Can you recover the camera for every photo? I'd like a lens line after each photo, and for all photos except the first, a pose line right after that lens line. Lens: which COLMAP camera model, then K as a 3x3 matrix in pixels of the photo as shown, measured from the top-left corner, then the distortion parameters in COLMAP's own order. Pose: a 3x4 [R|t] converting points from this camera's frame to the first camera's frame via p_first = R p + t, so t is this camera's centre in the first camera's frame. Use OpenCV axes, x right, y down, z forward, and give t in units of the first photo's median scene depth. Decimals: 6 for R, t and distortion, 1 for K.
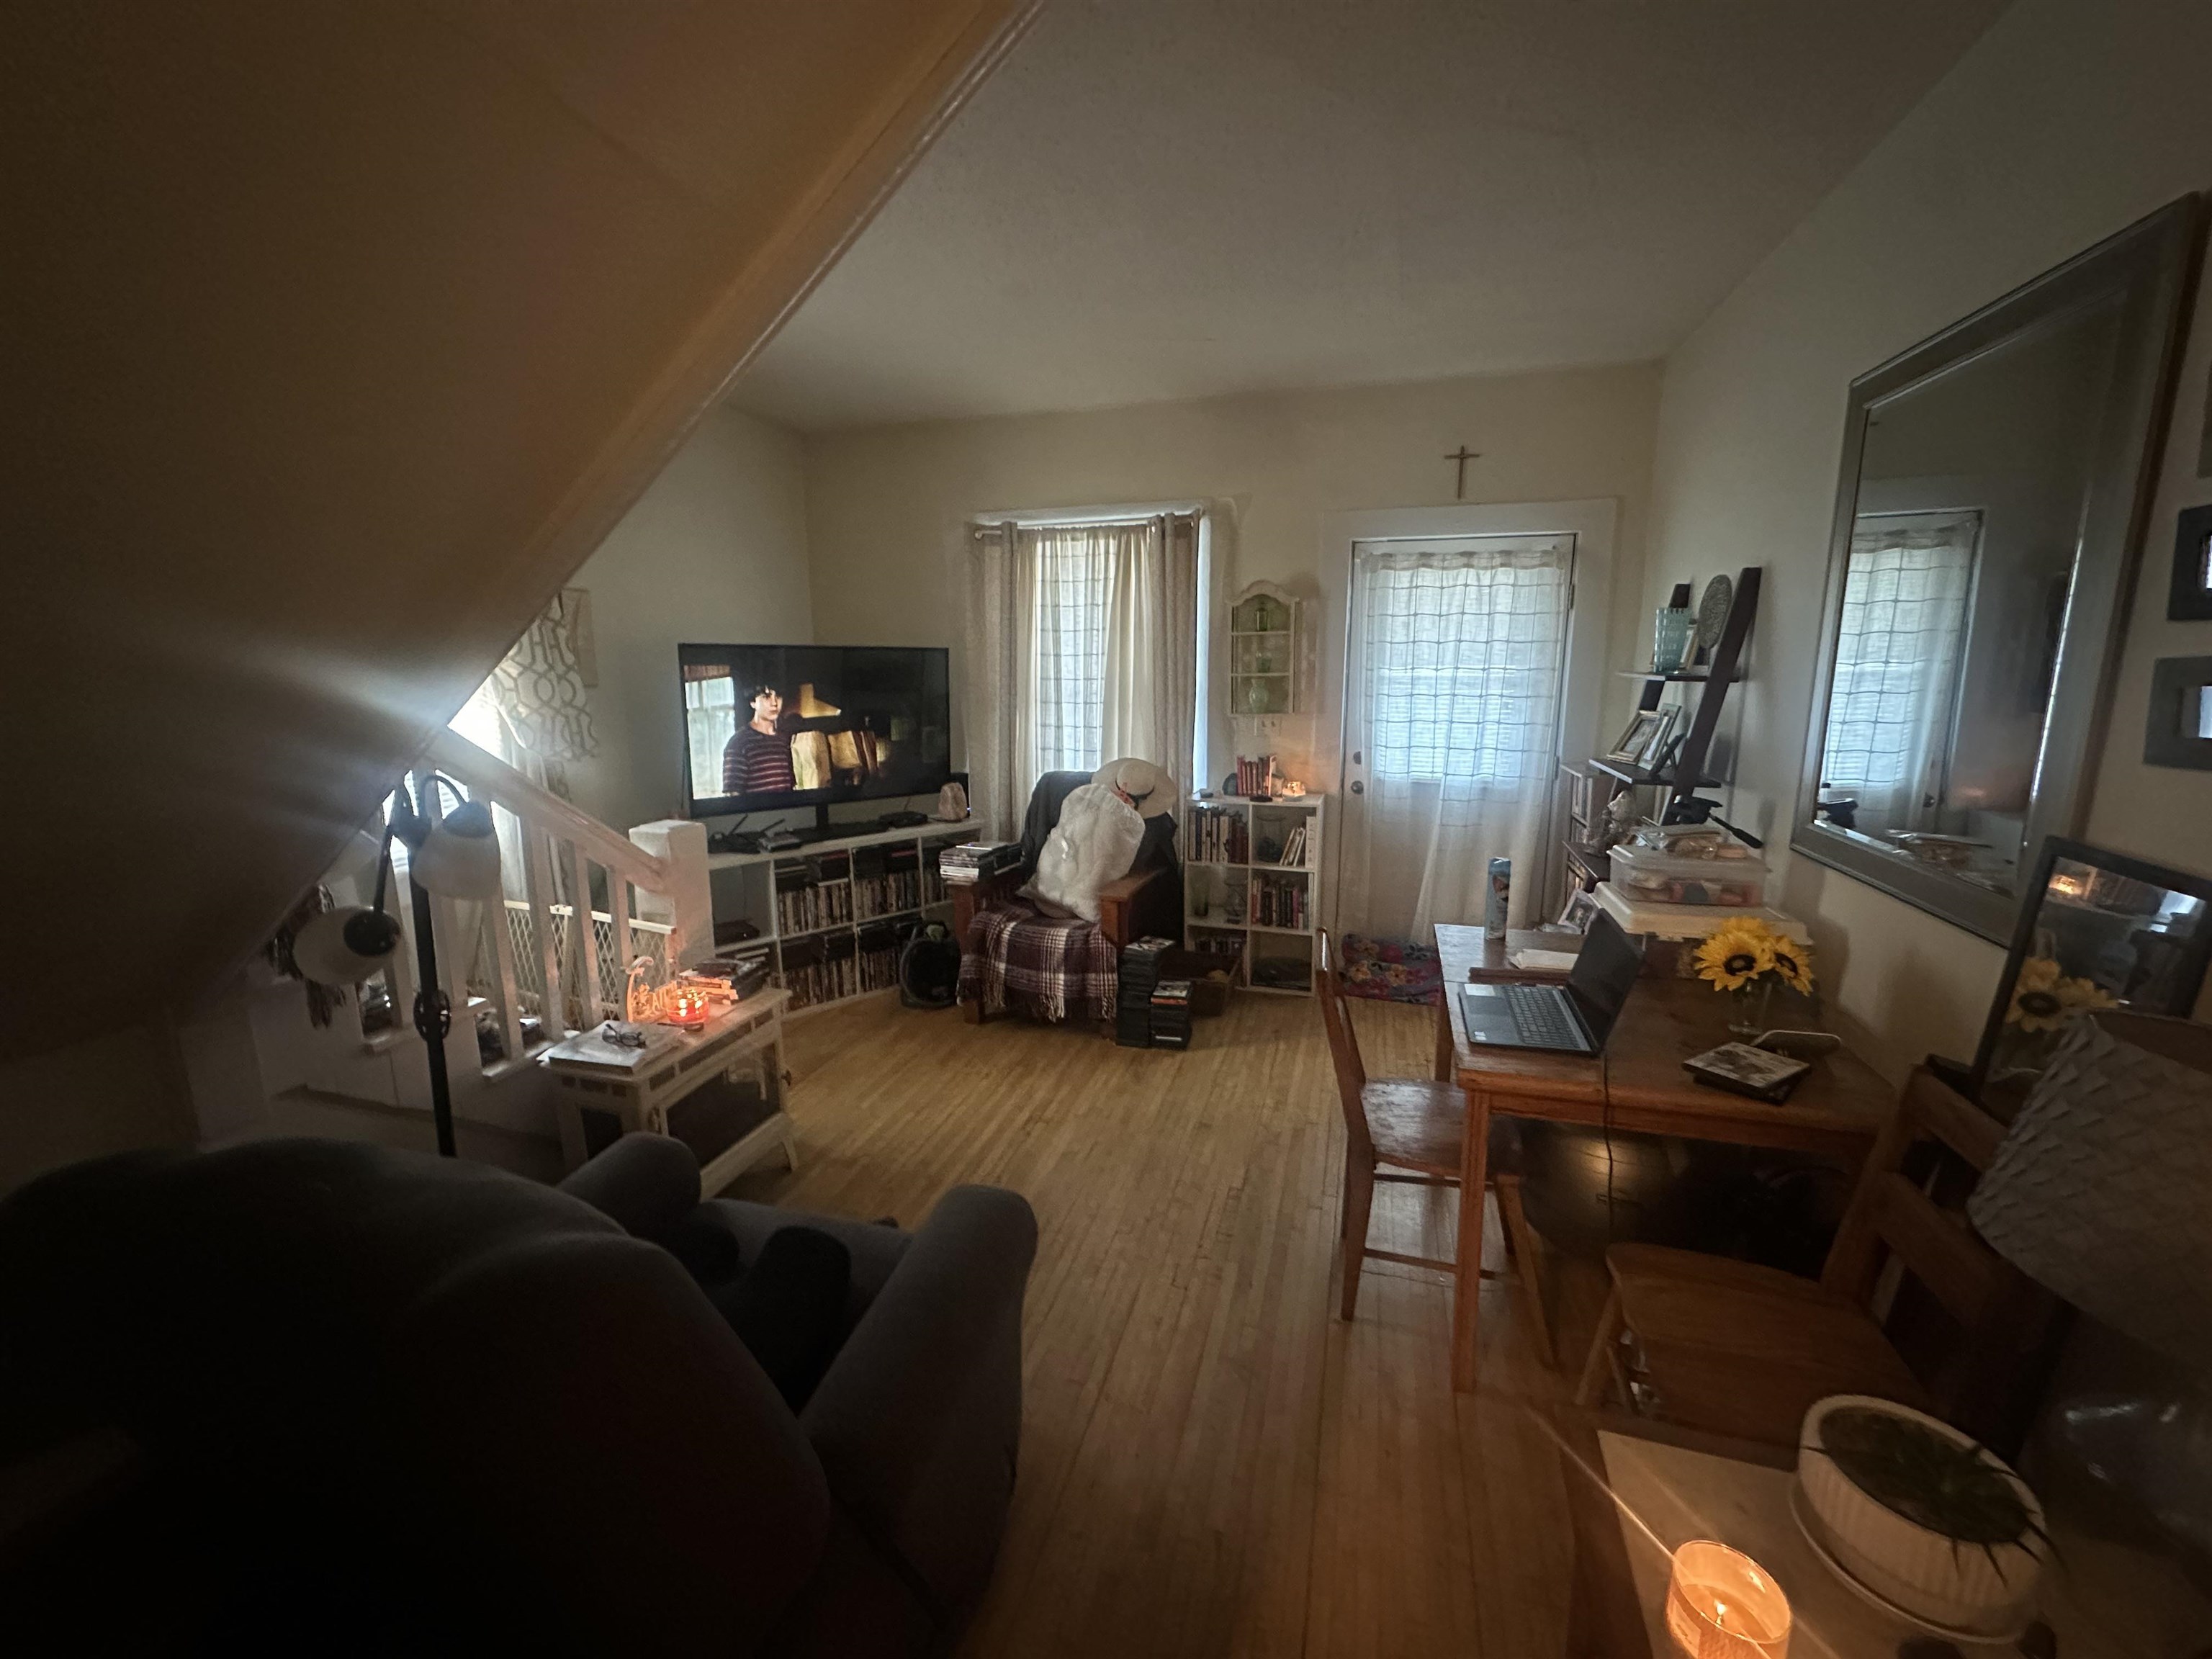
lens RADIAL K [[885.1, 0, 1107.7], [0, 885.1, 838.1], [0, 0, 1]] dist [0.000608, 0.000087]
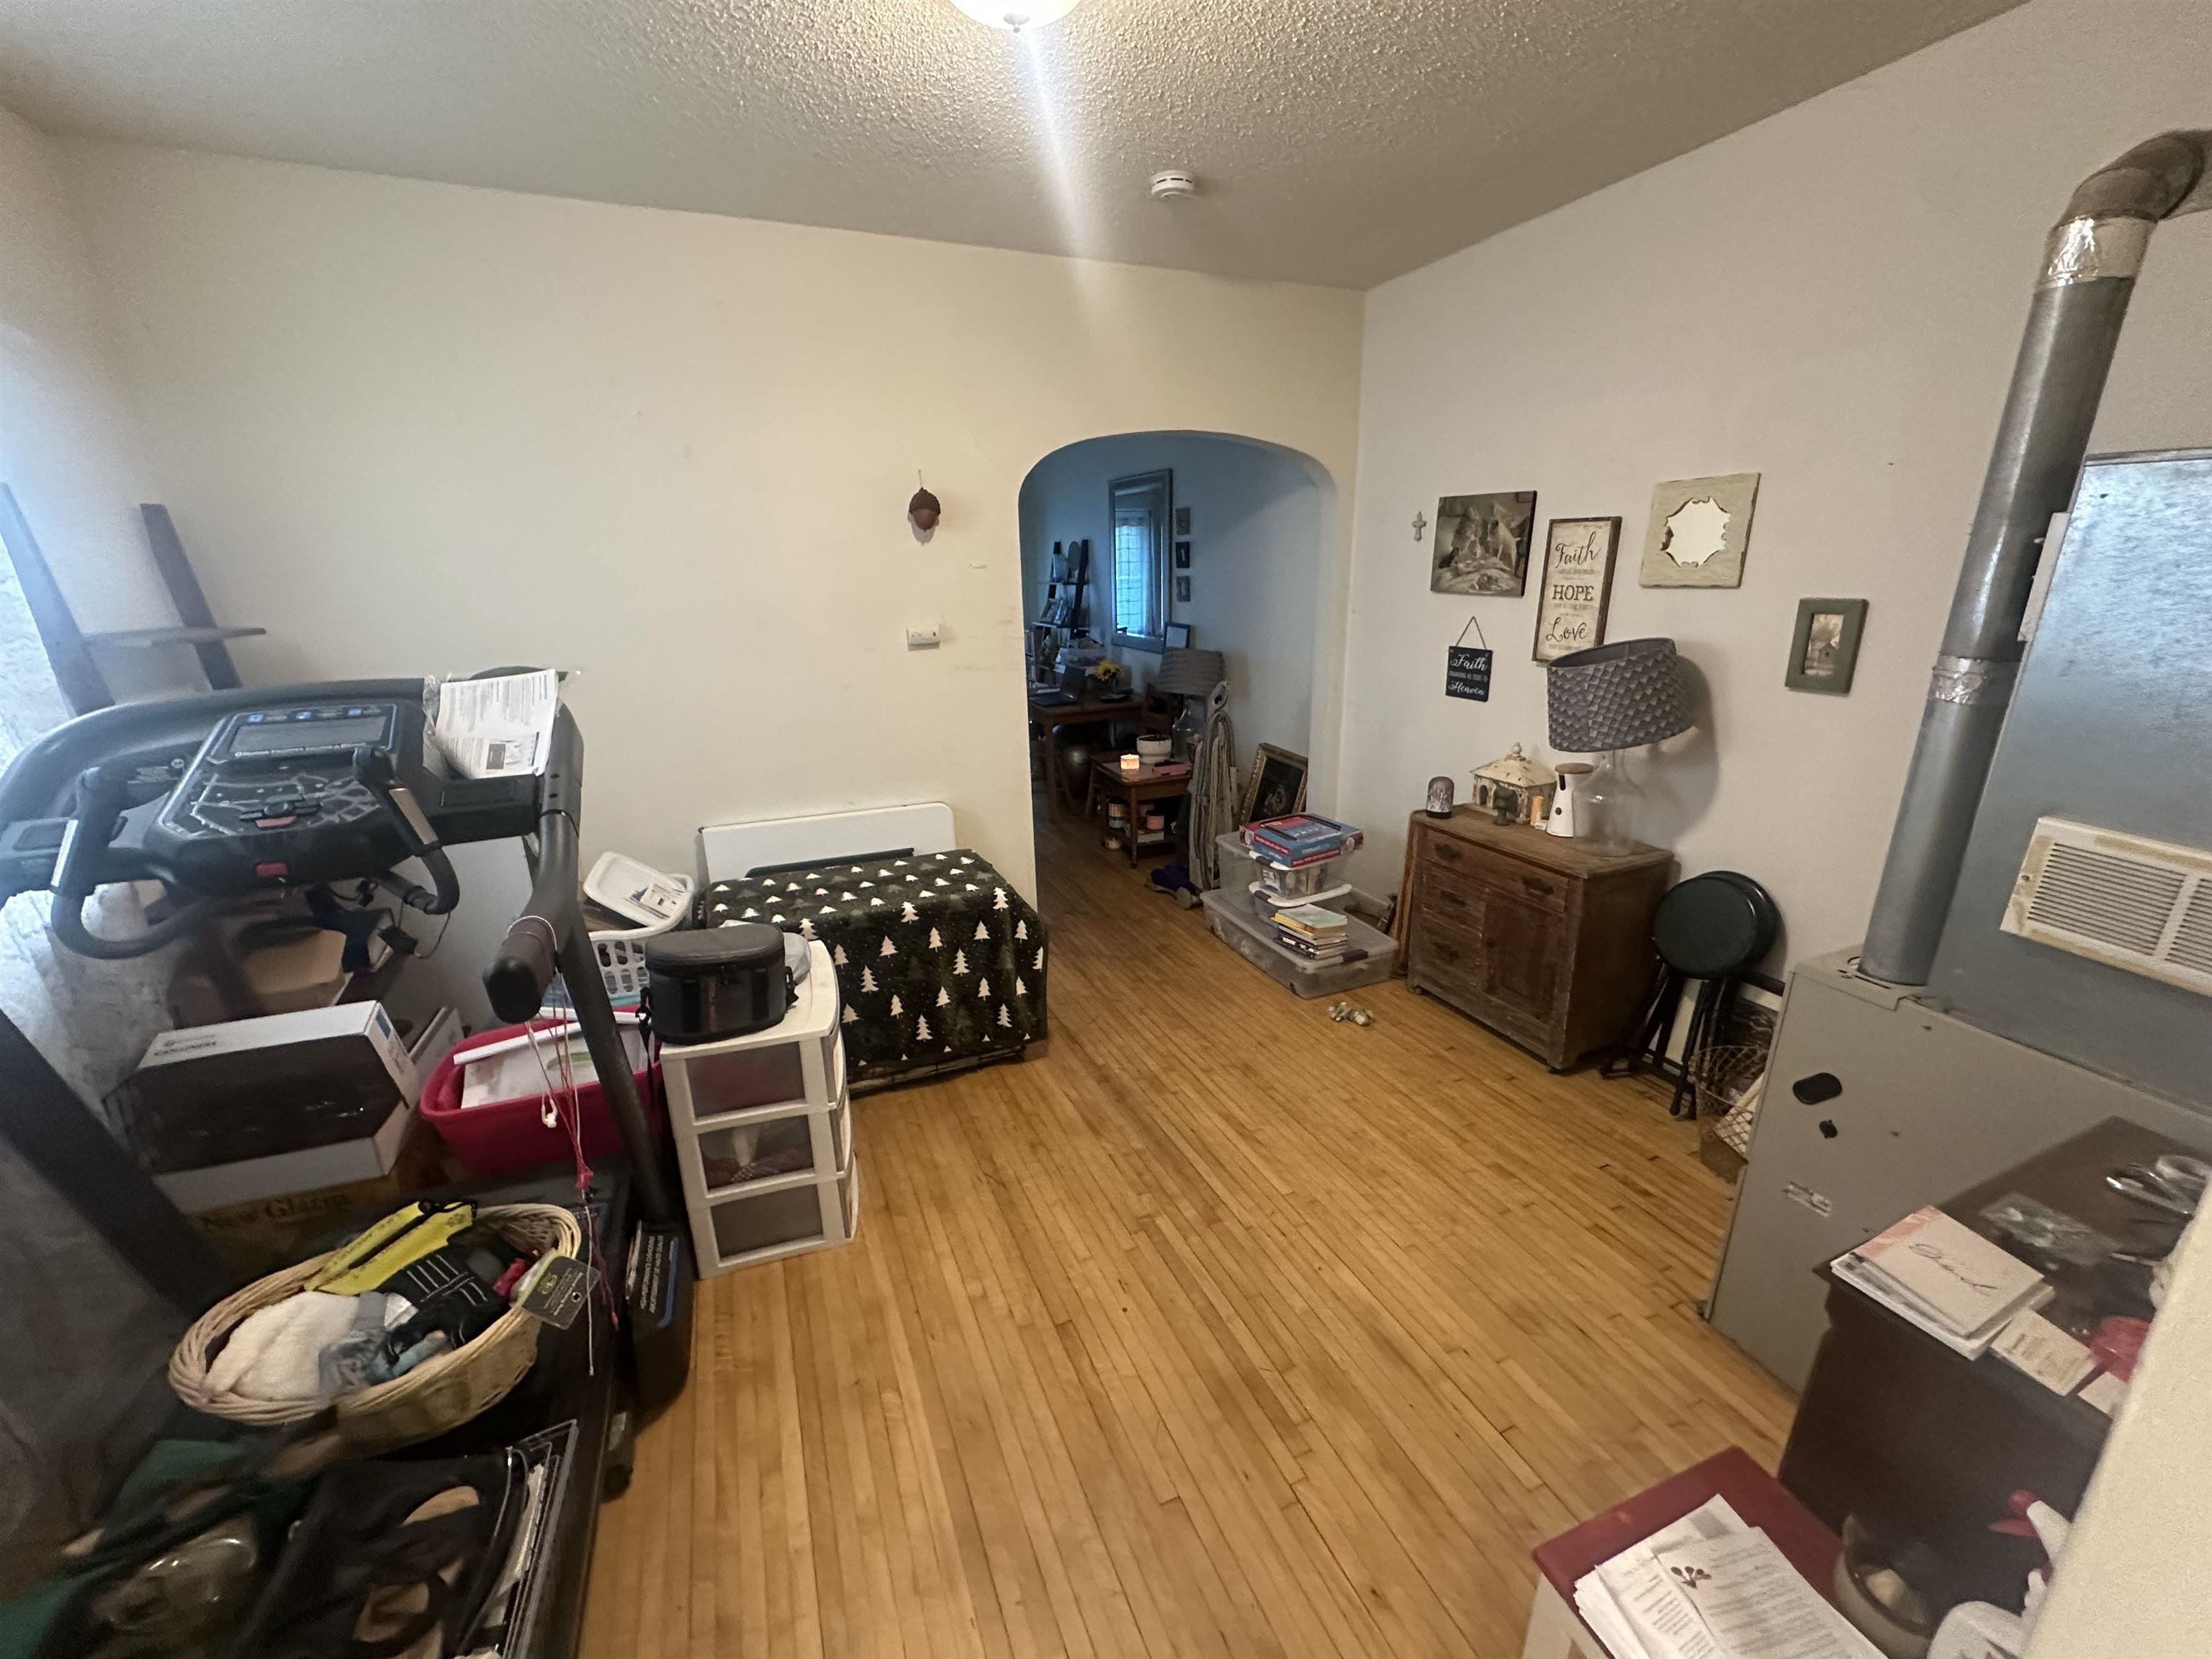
lens RADIAL K [[885.1, 0, 1107.7], [0, 885.1, 838.1], [0, 0, 1]] dist [0.000608, 0.000087]
pose [[0.773850, -0.193530, 0.603078, -0.893432], [0.138889, 0.980850, 0.136541, 0.197091], [-0.617953, -0.021901, 0.785910, -1.029843]]
